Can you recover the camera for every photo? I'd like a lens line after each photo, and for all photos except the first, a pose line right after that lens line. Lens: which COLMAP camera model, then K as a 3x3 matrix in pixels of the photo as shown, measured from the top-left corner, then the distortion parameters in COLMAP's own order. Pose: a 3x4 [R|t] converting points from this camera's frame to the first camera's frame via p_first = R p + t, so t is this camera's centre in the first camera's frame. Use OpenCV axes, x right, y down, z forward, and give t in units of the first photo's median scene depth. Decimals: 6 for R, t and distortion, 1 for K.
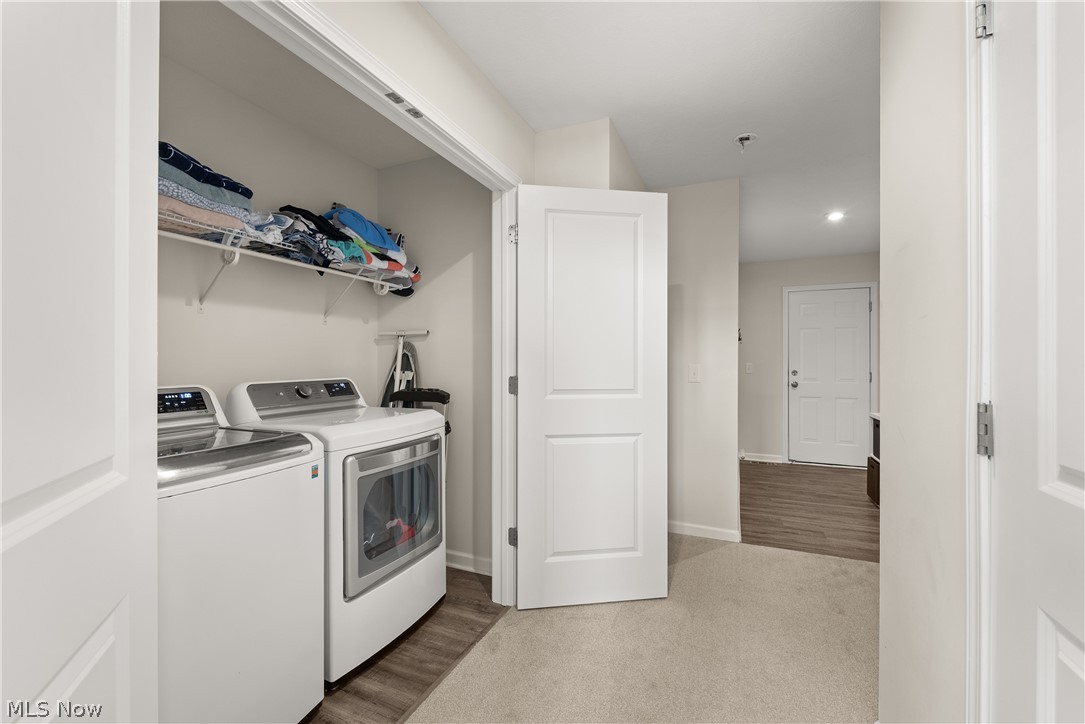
lens RADIAL K [[444.4, 0, 542.1], [0, 444.4, 360.3], [0, 0, 1]] dist [0.004427, 0.000444]
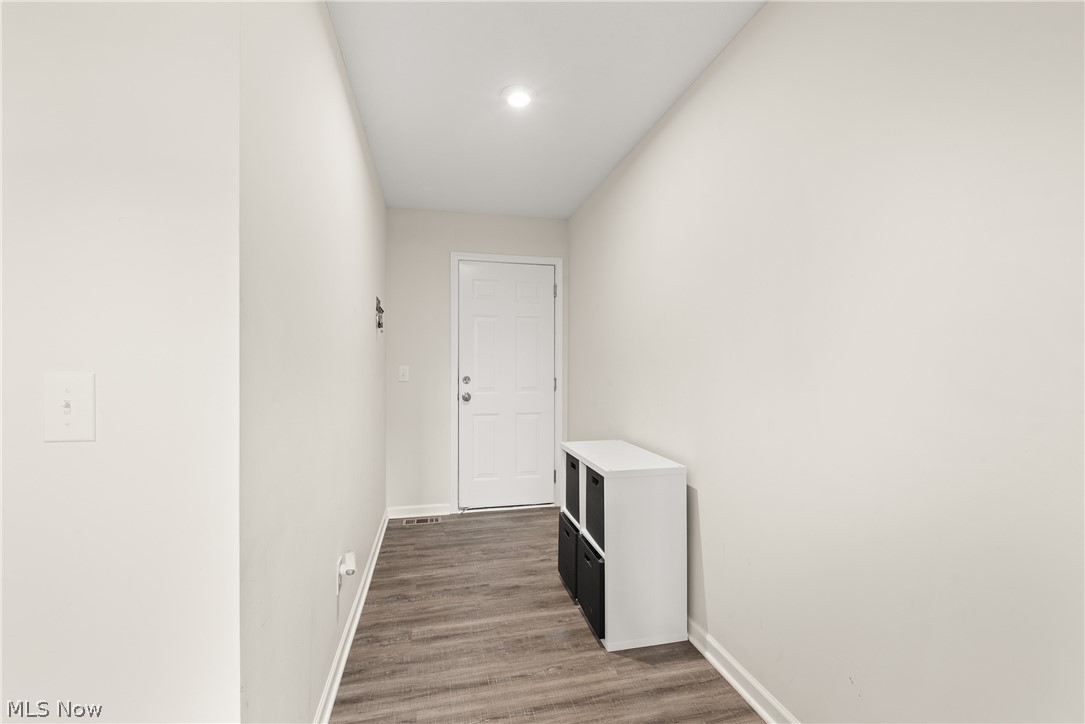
lens RADIAL K [[496.4, 0, 545.5], [0, 496.4, 363.3], [0, 0, 1]] dist [0.008673, -0.004402]
pose [[0.798371, 0.002312, 0.602162, 0.220041], [-0.001806, 0.999997, -0.001445, 0.003648], [-0.602163, 0.000066, 0.798373, 0.341181]]
